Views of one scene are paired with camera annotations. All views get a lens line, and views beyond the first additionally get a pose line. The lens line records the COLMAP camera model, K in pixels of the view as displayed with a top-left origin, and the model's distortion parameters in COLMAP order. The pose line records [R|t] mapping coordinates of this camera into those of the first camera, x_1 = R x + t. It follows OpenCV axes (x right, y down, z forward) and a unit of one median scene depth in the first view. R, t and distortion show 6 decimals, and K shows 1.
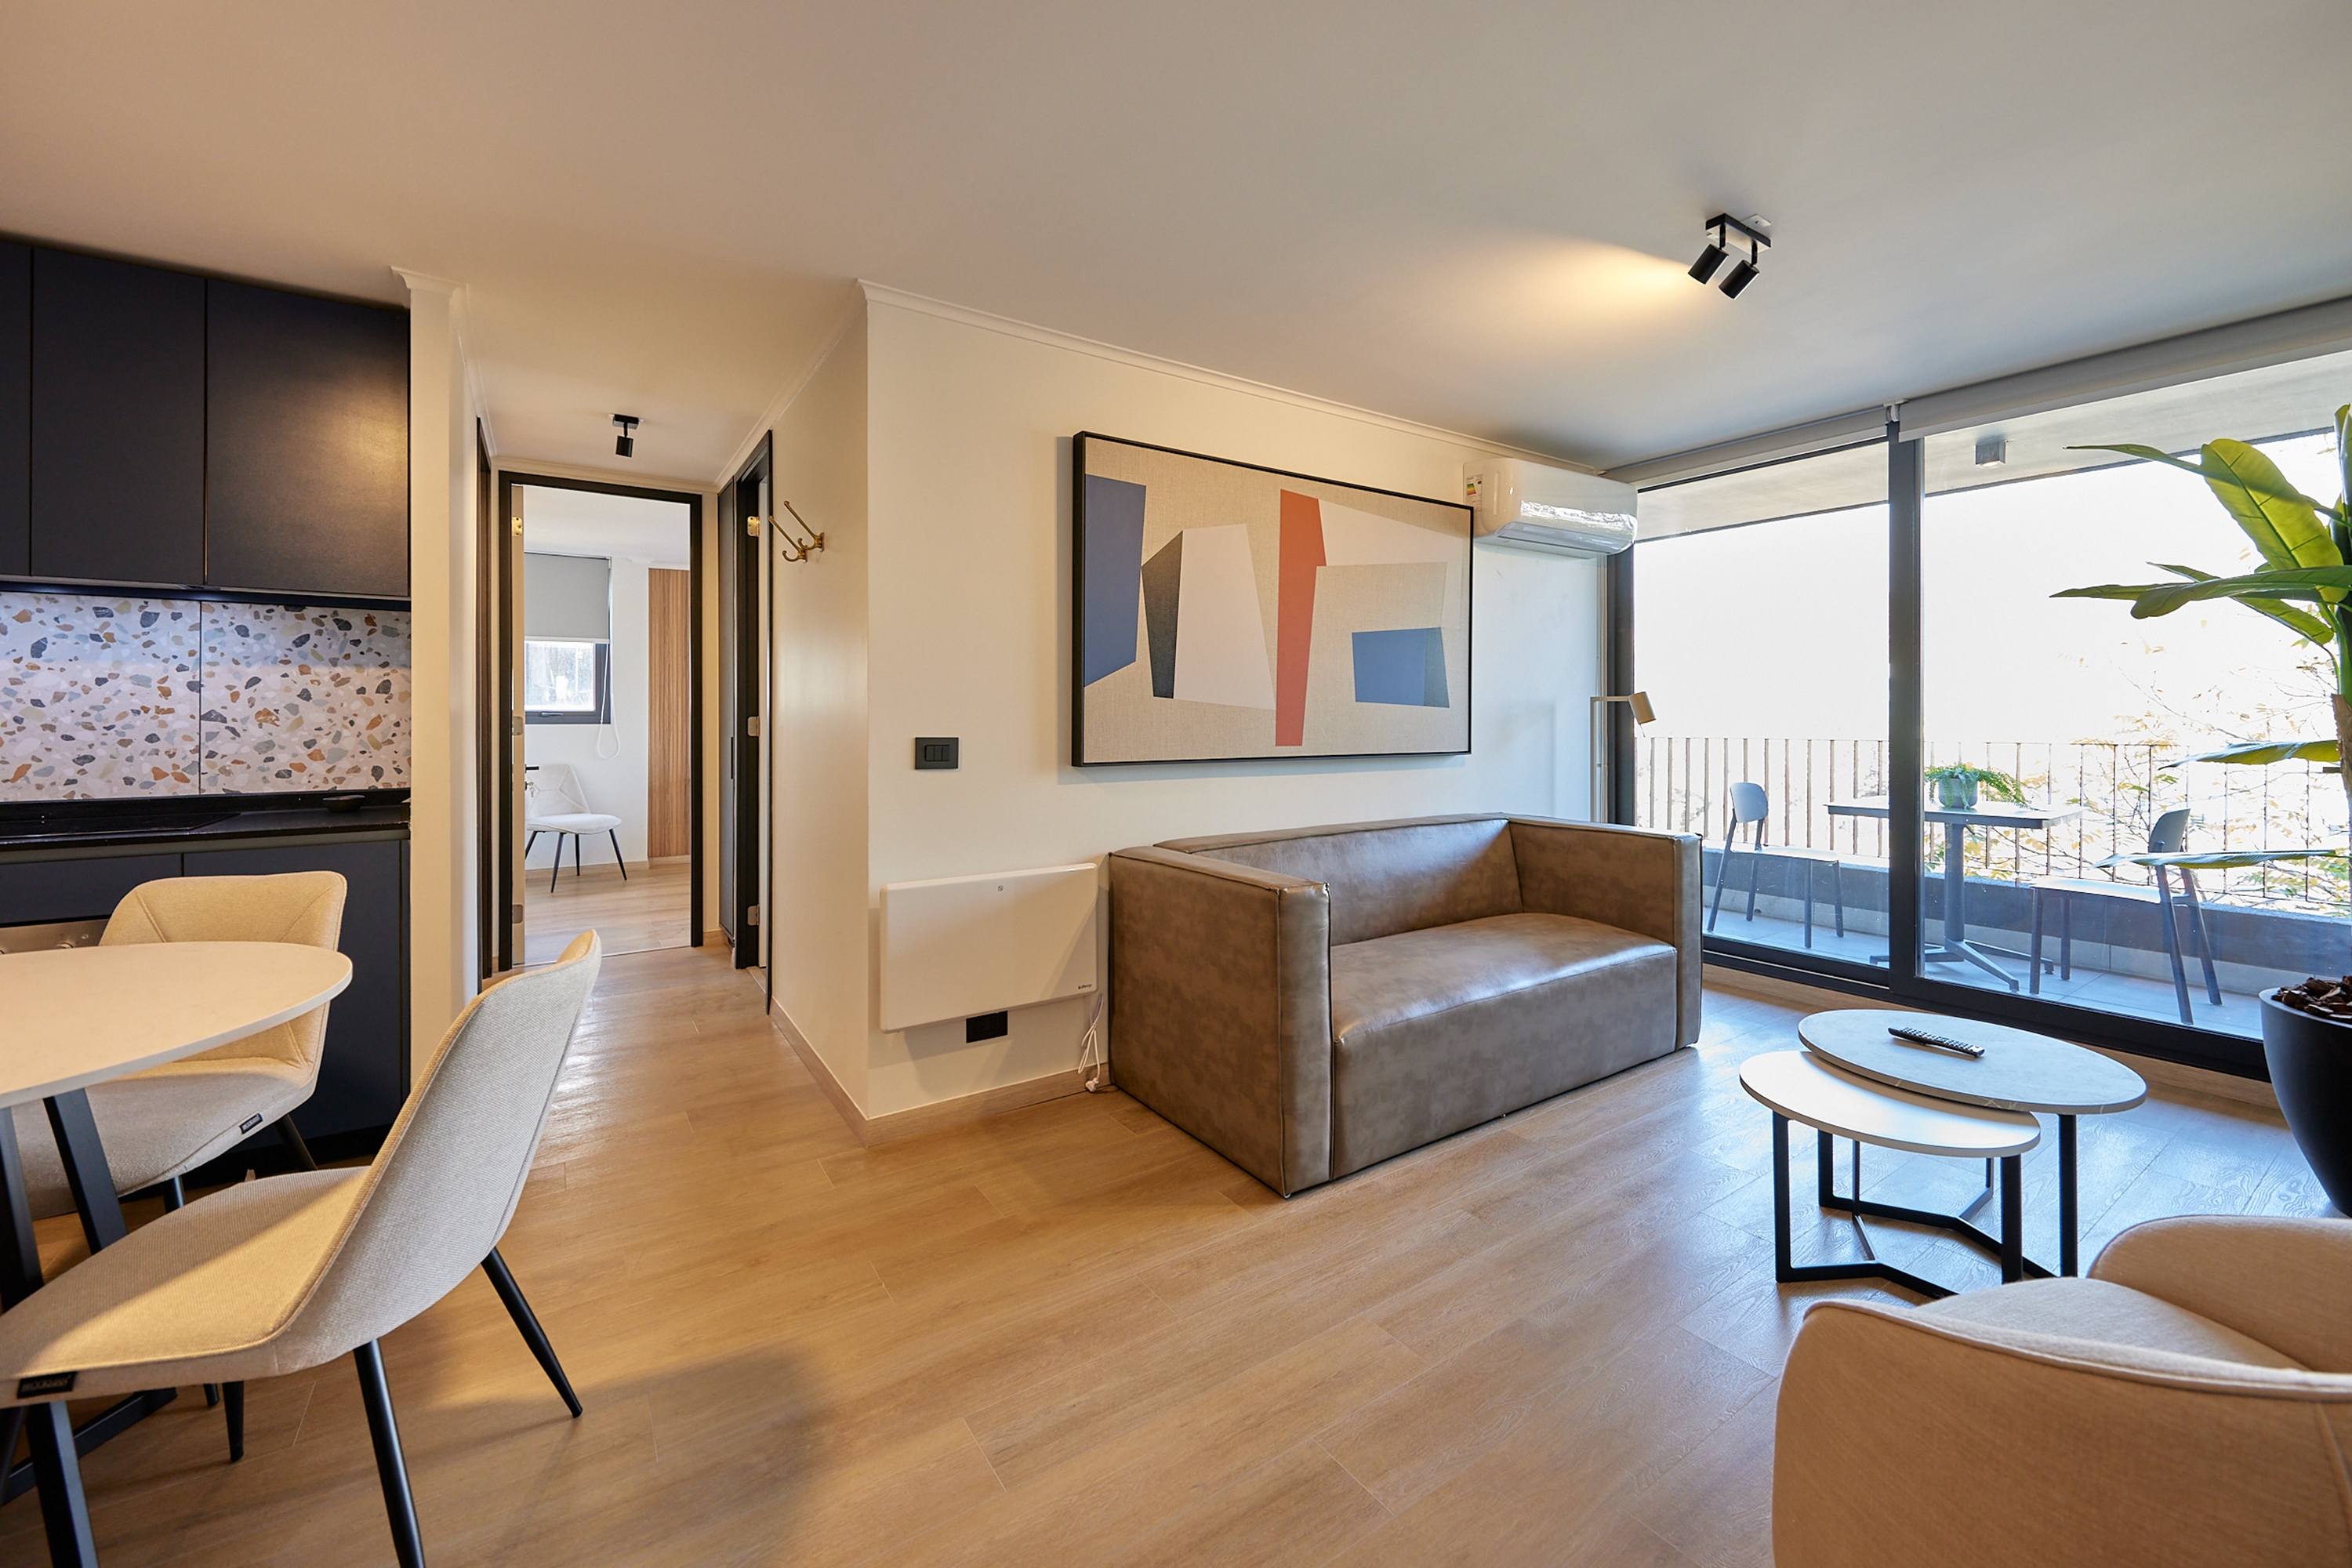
lens RADIAL K [[940.1, 0, 1187.0], [0, 940.1, 719.2], [0, 0, 1]] dist [0.002350, -0.002647]
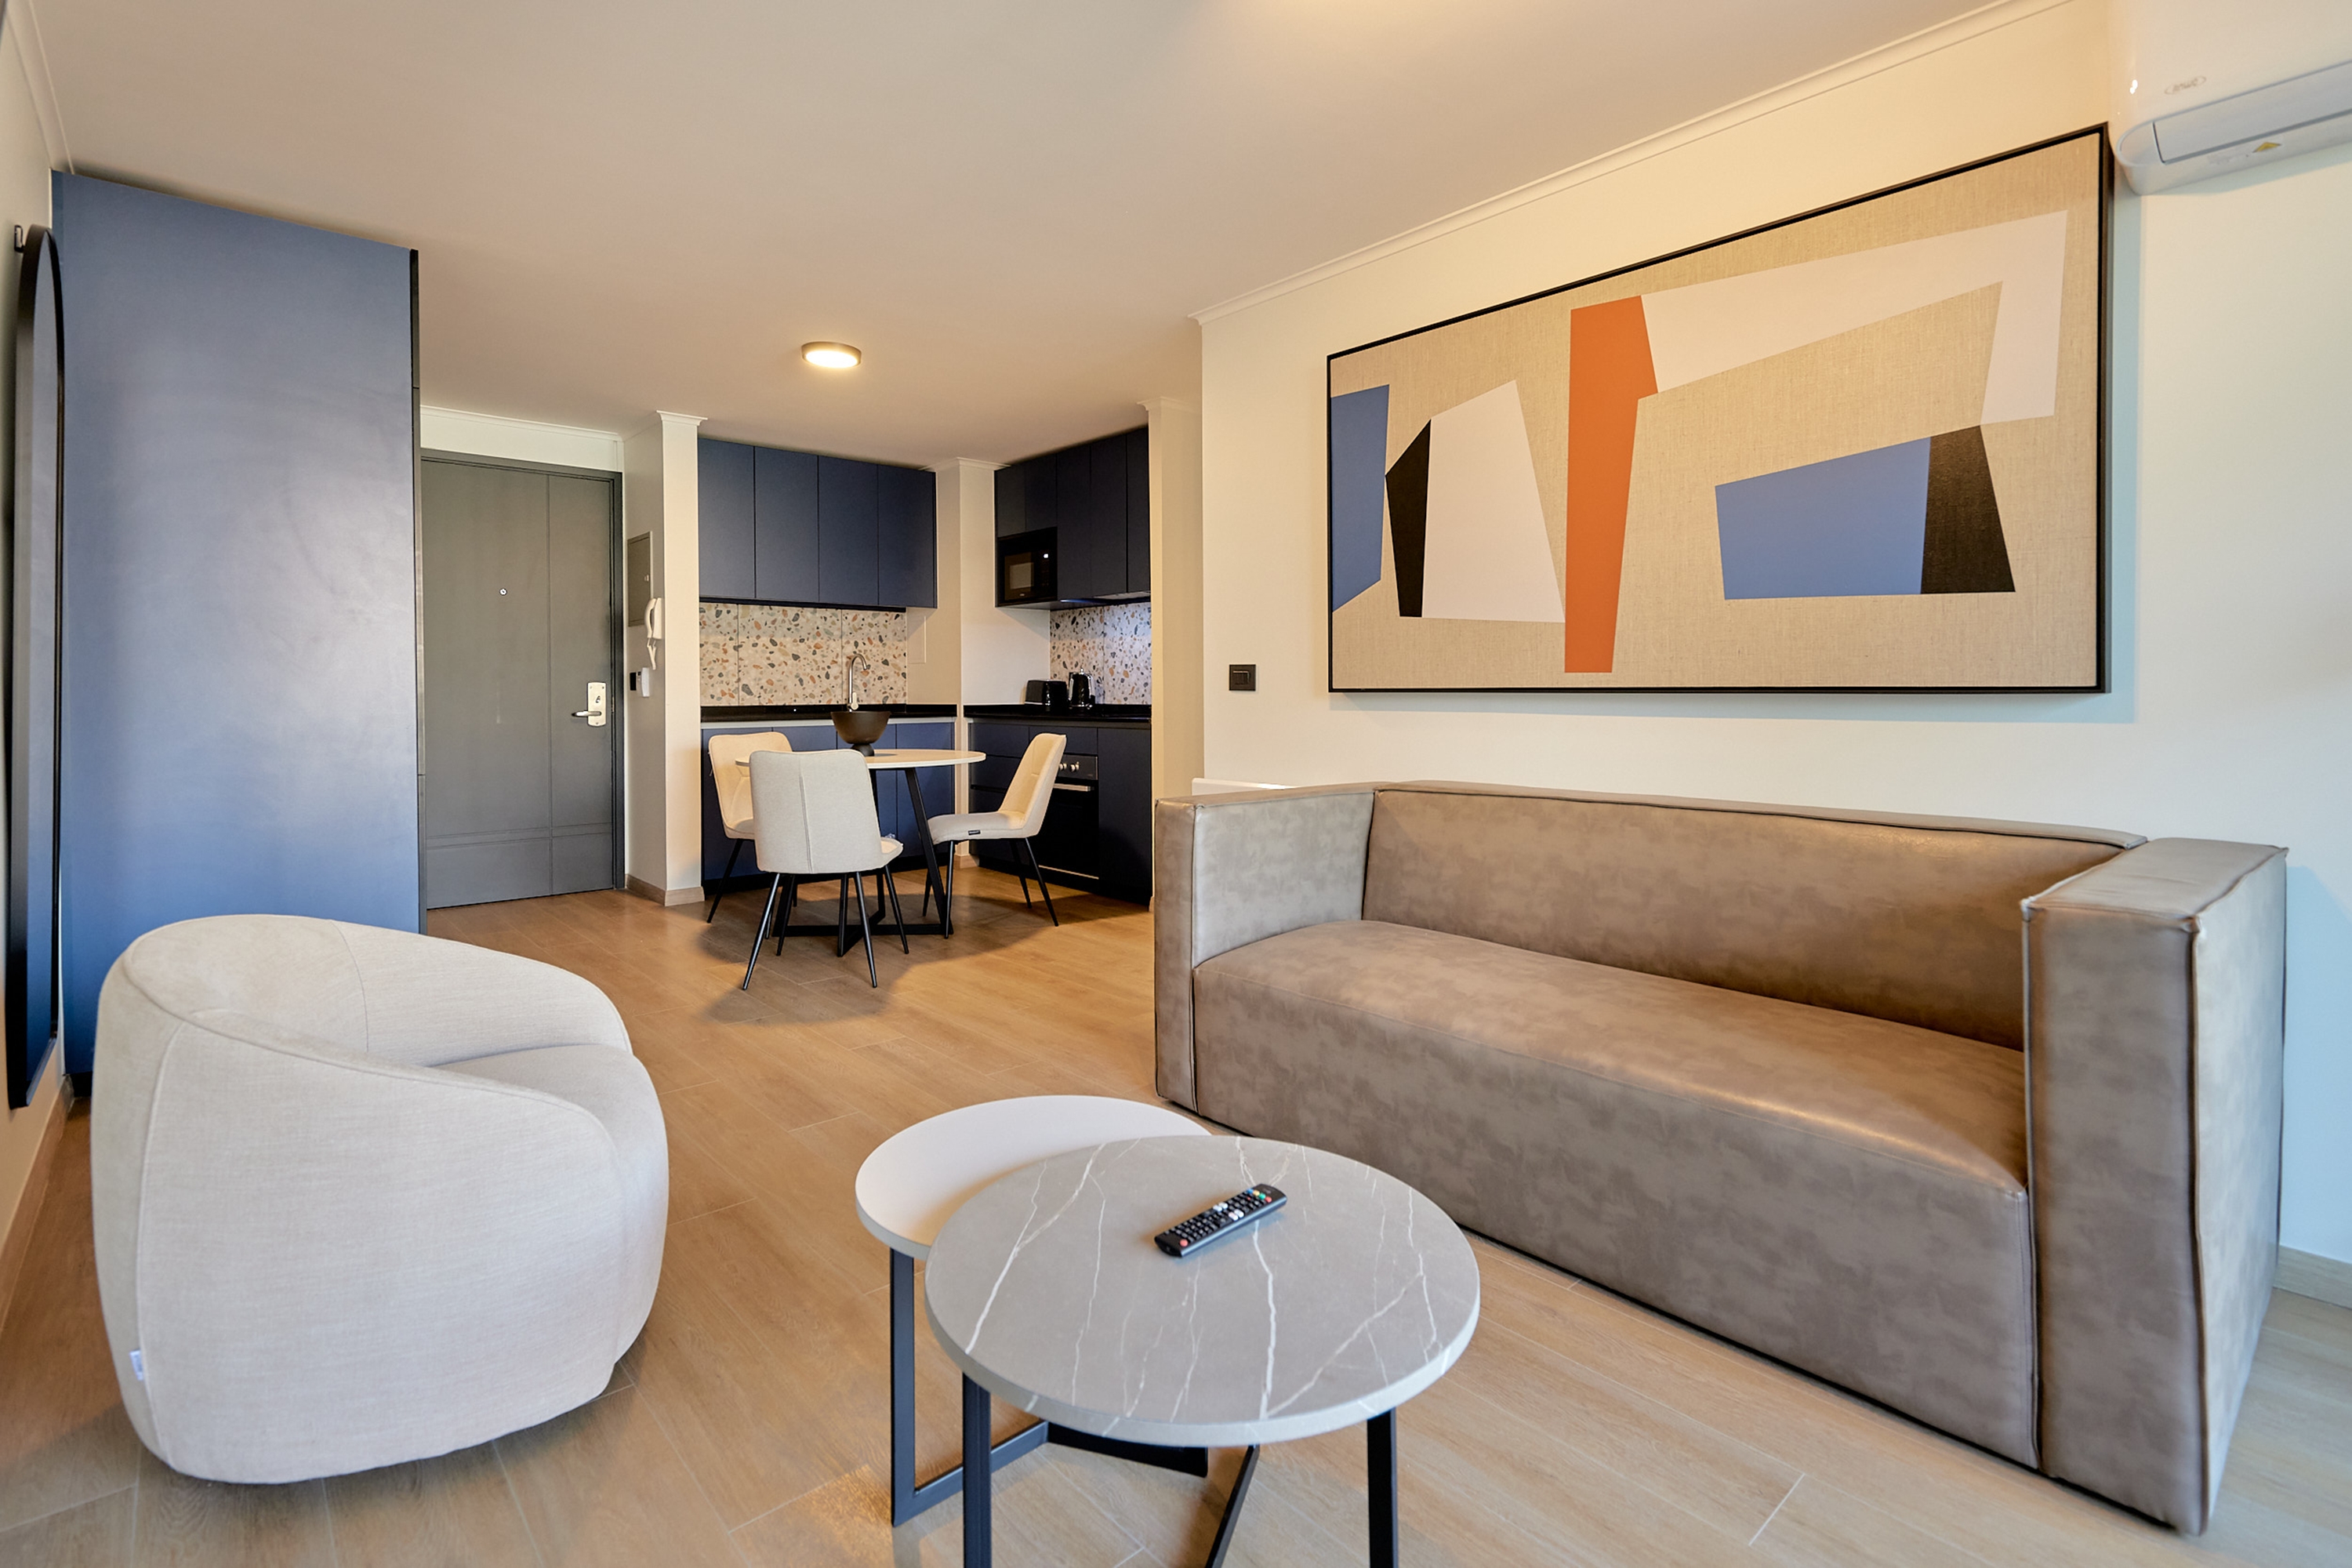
lens RADIAL K [[1095.6, 0, 1165.5], [0, 1095.6, 705.3], [0, 0, 1]] dist [0.001202, 0.000106]
pose [[0.117146, 0.014764, -0.993005, 1.078353], [0.001555, 0.999886, 0.015049, 0.049195], [0.993113, -0.003307, 0.117110, 0.721169]]
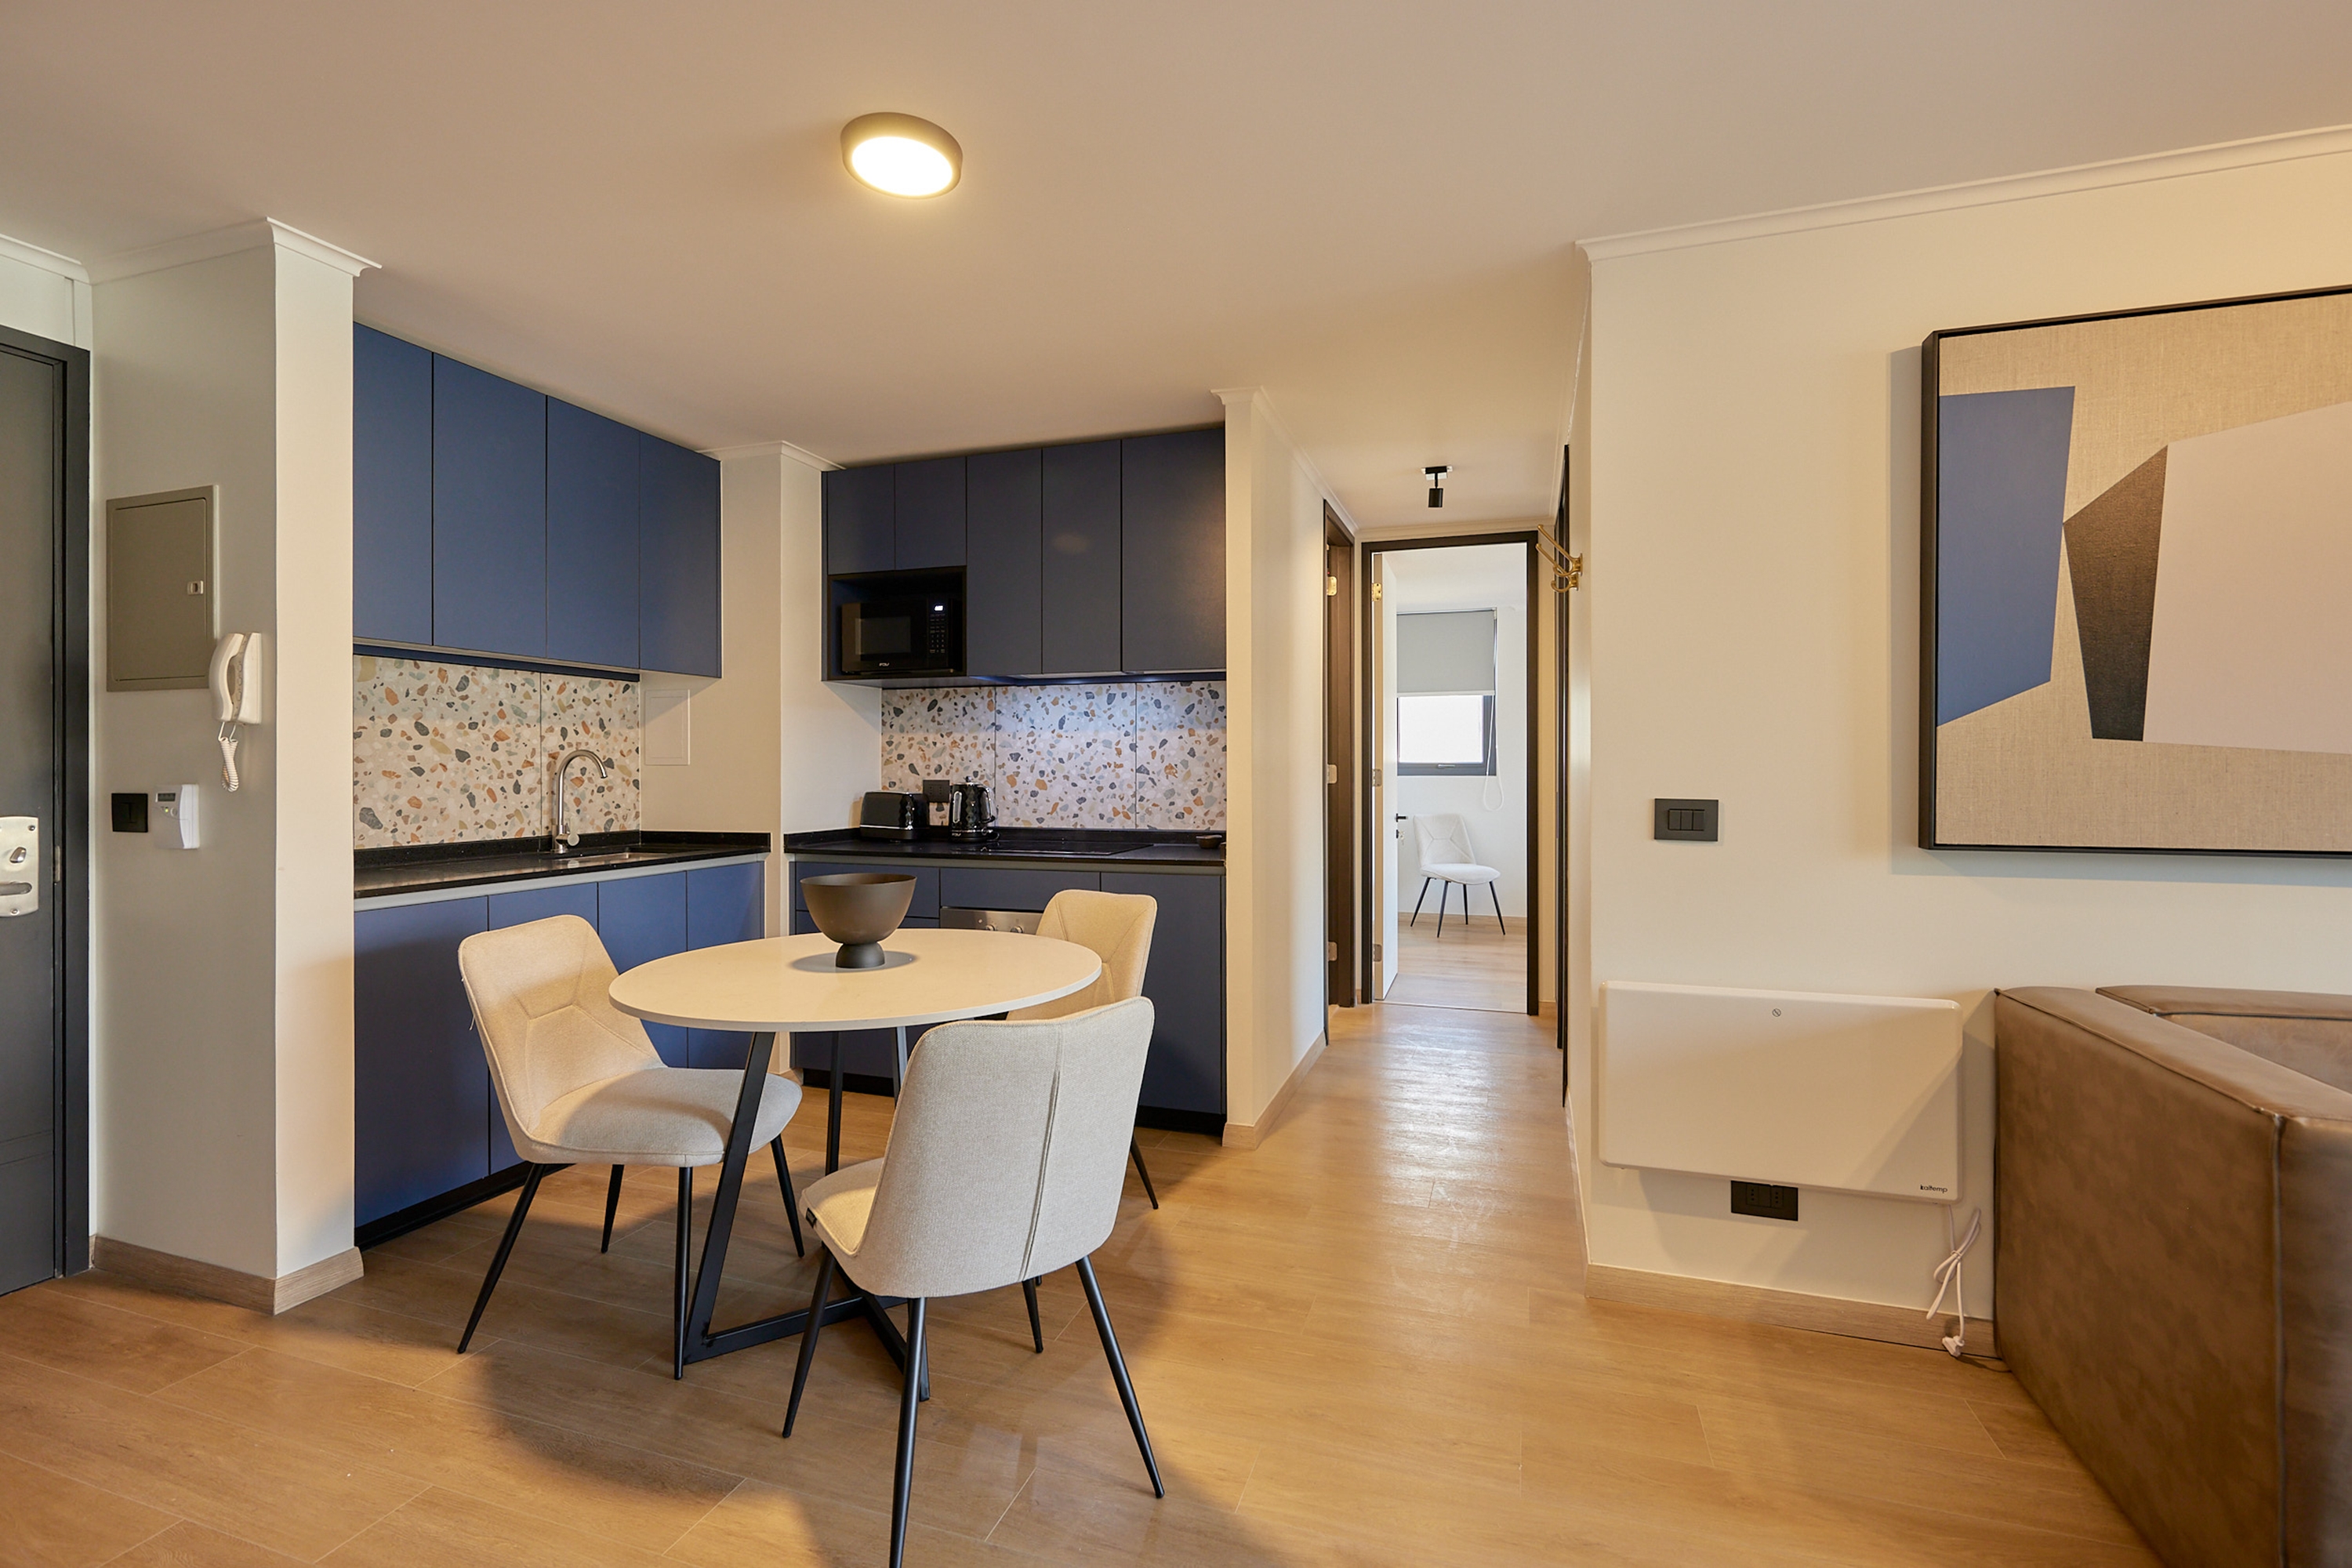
lens RADIAL K [[1045.8, 0, 1166.3], [0, 1045.8, 772.8], [0, 0, 1]] dist [-0.001691, -0.000197]
pose [[0.595659, 0.004174, -0.803226, 0.159843], [-0.001345, 0.999990, 0.004199, -0.004982], [0.803236, -0.001421, 0.595659, 0.151757]]
